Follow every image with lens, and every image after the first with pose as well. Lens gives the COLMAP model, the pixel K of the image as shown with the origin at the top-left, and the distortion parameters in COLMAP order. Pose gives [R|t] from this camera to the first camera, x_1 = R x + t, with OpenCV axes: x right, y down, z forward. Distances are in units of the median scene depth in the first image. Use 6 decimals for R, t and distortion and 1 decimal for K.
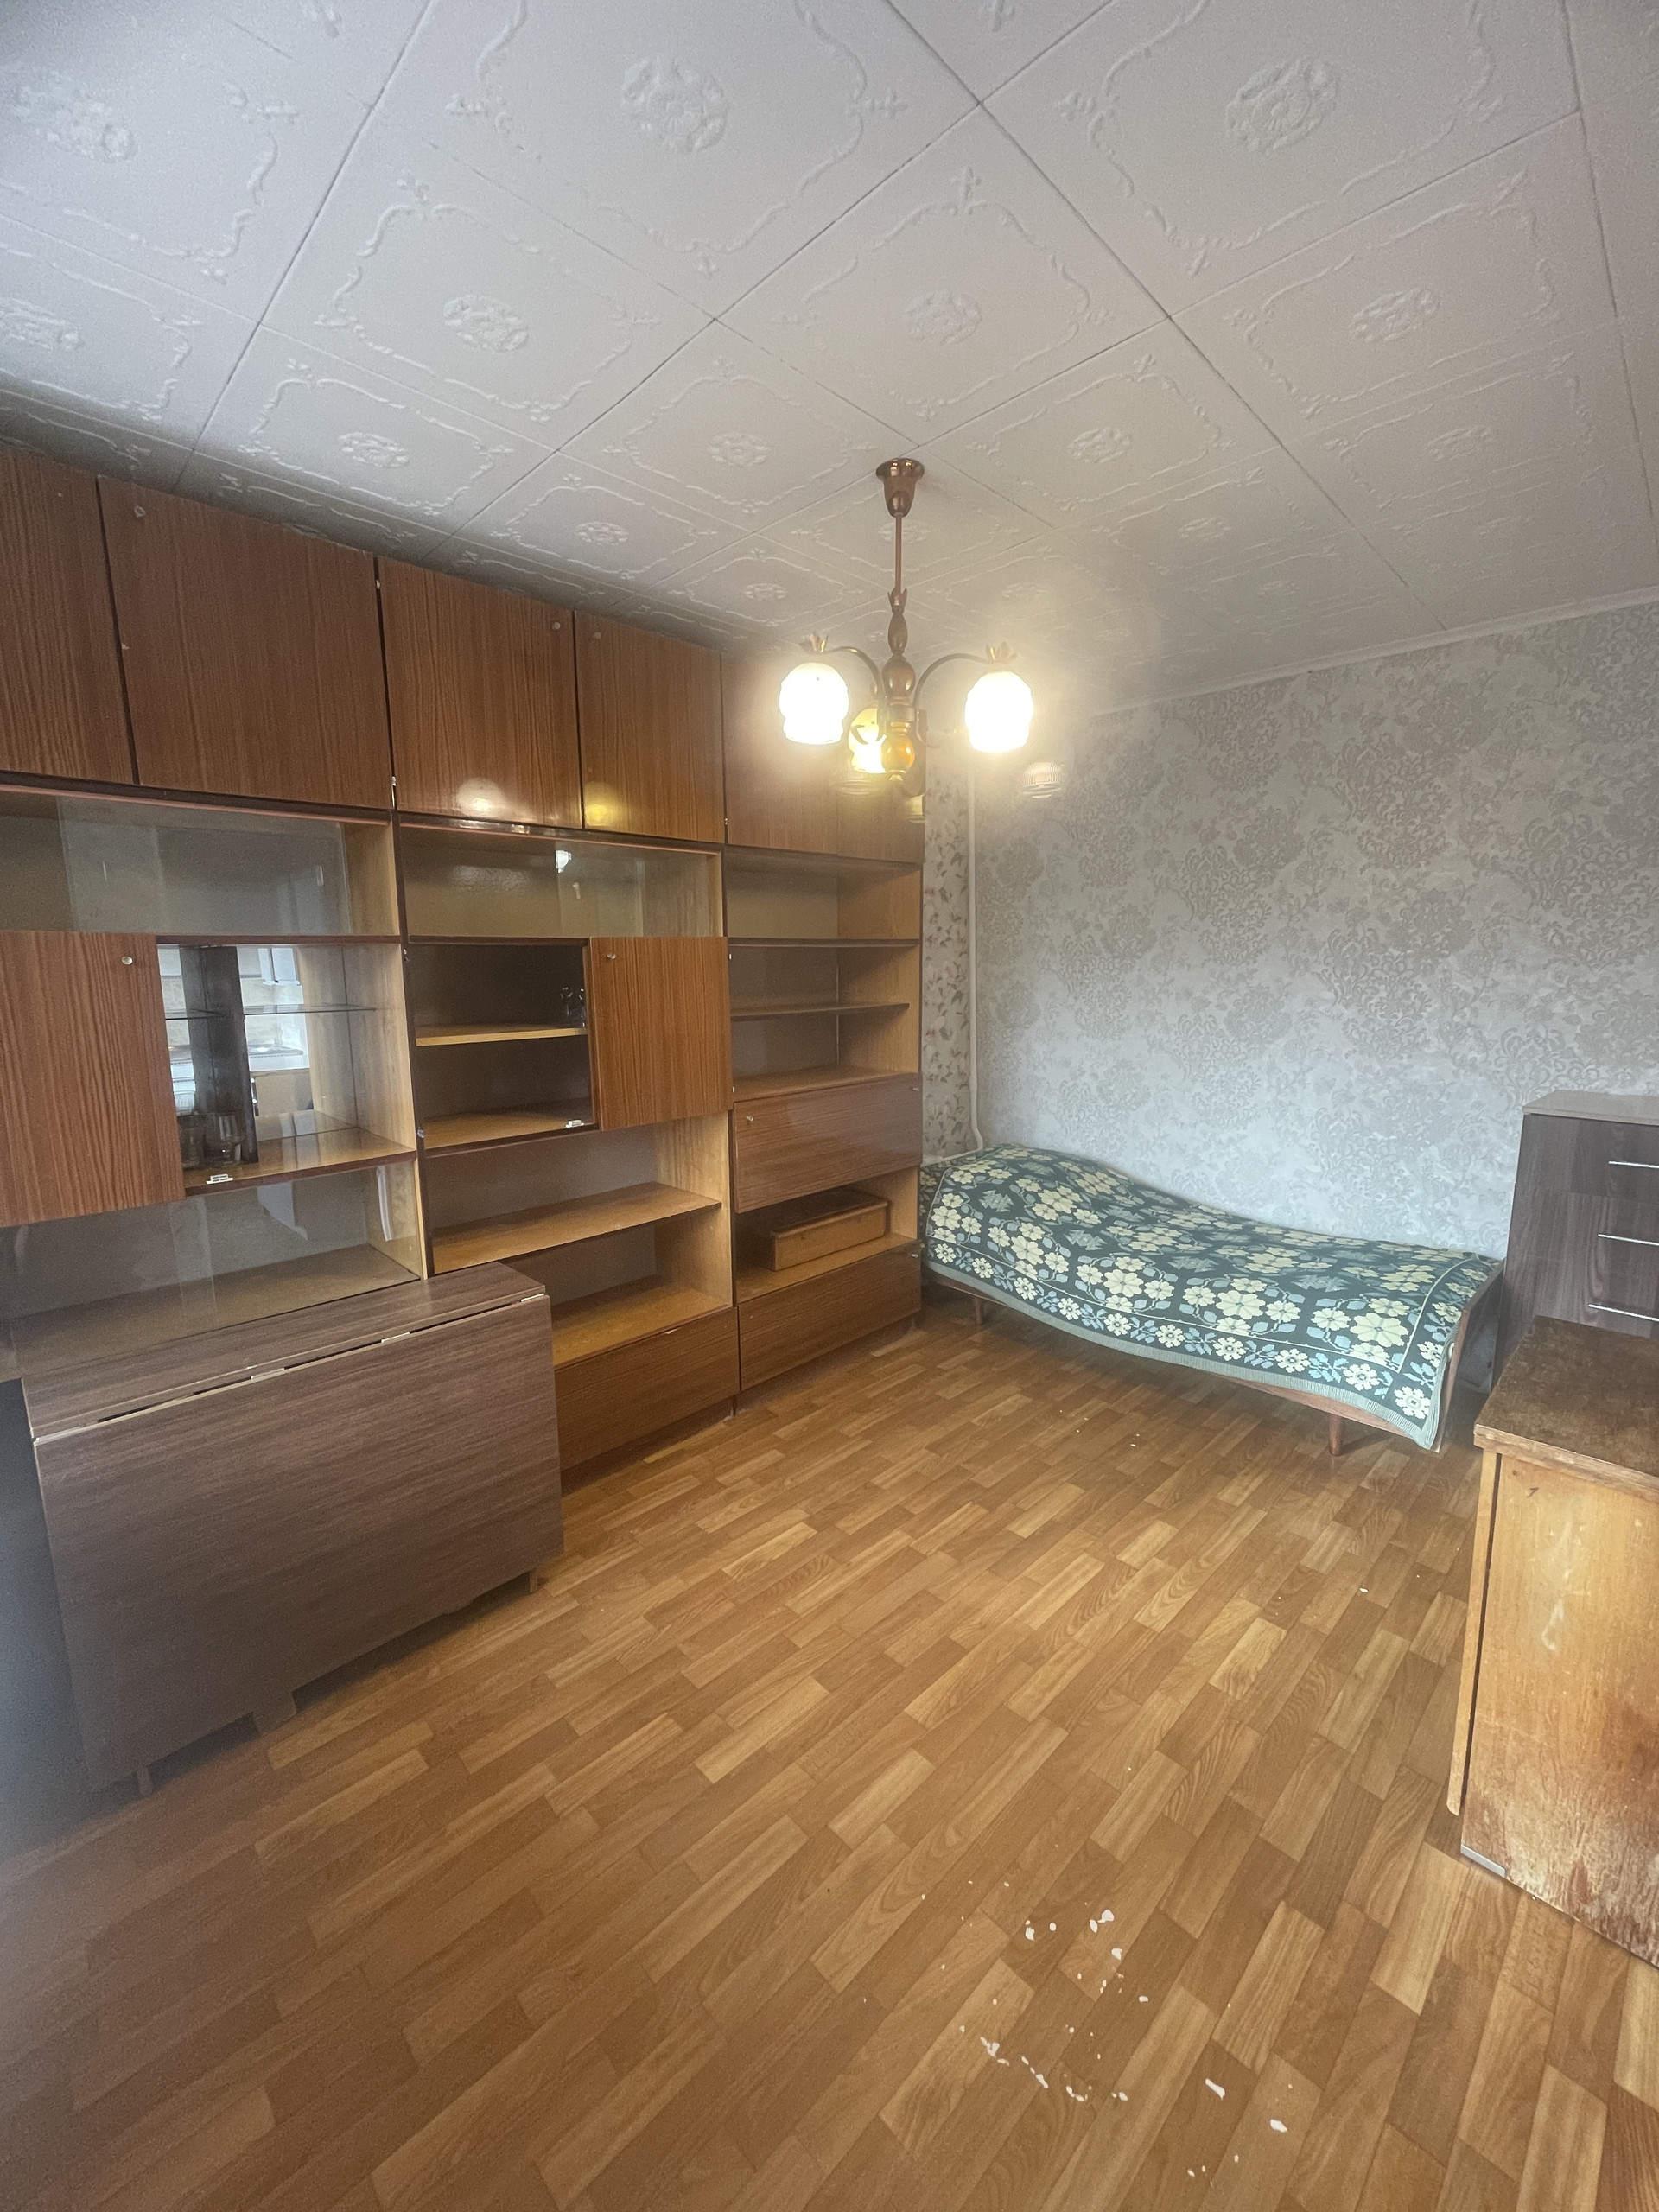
lens RADIAL K [[885.1, 0, 842.0], [0, 885.1, 1098.7], [0, 0, 1]] dist [-0.000889, 0.000949]
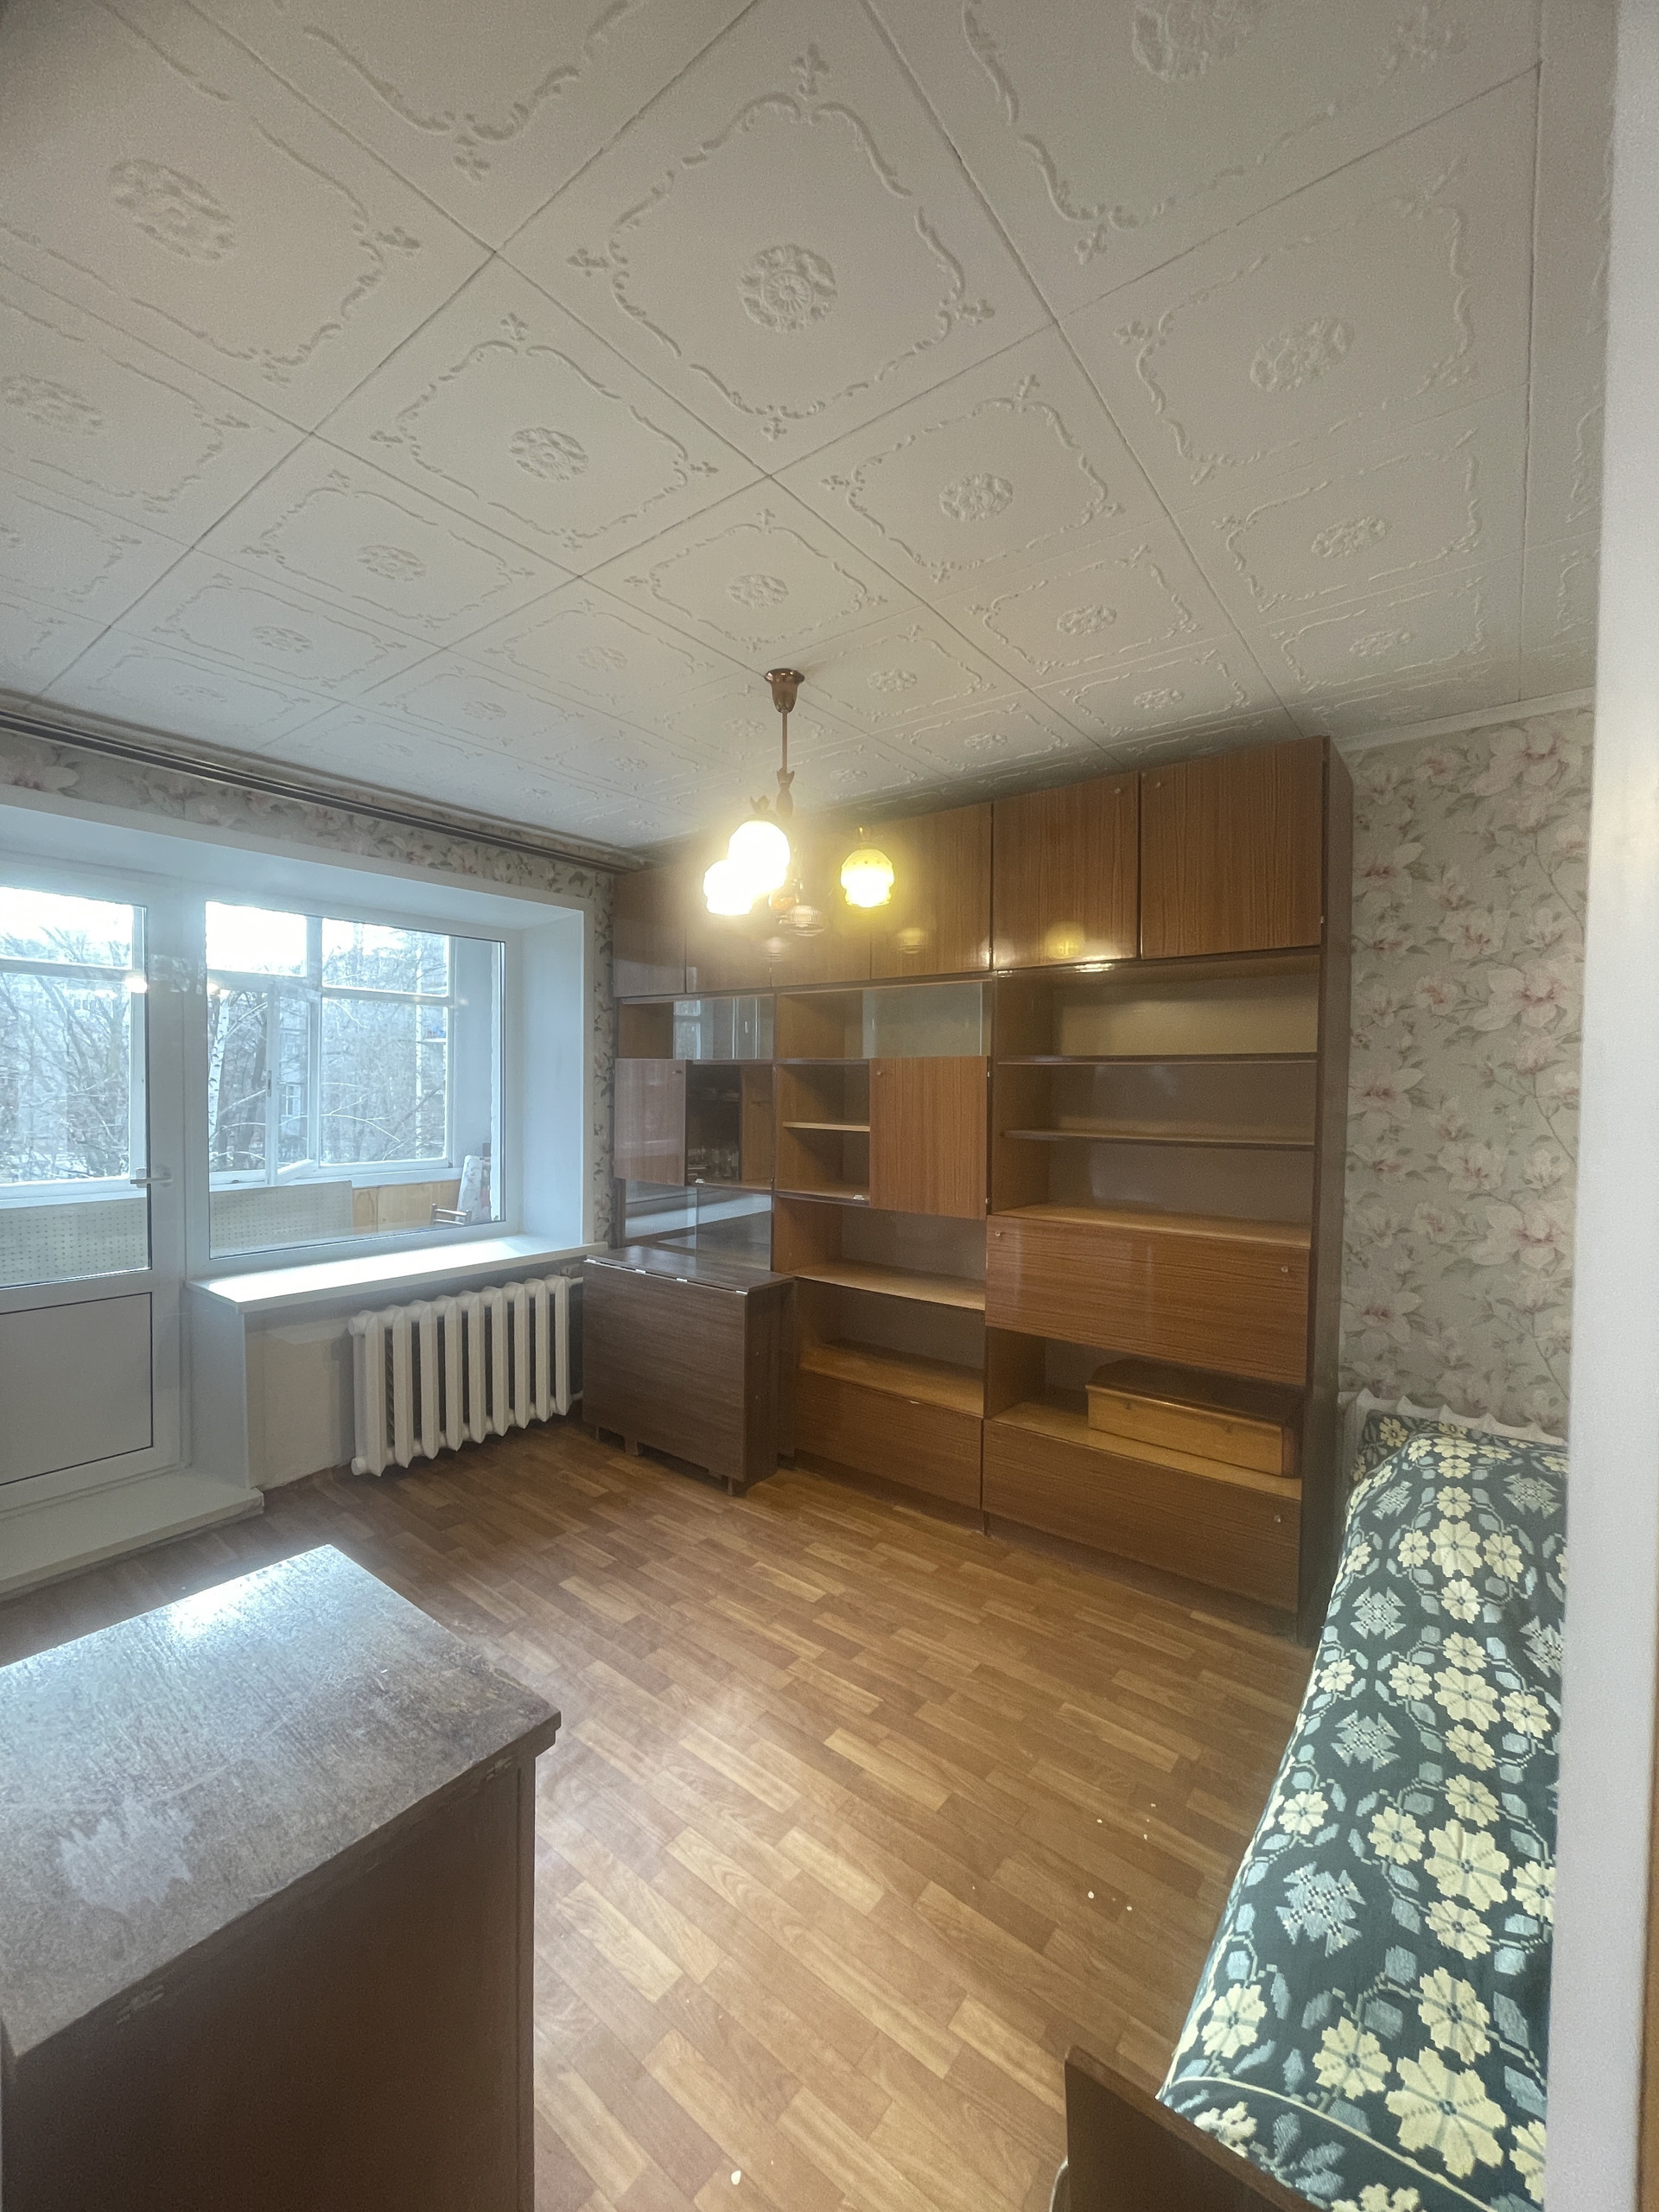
lens RADIAL K [[885.1, 0, 842.0], [0, 885.1, 1106.1], [0, 0, 1]] dist [-0.000889, 0.000949]
pose [[0.145413, 0.042986, -0.988437, 0.953877], [-0.169720, 0.985330, 0.017883, -0.120424], [0.974705, 0.165157, 0.150575, 0.730699]]
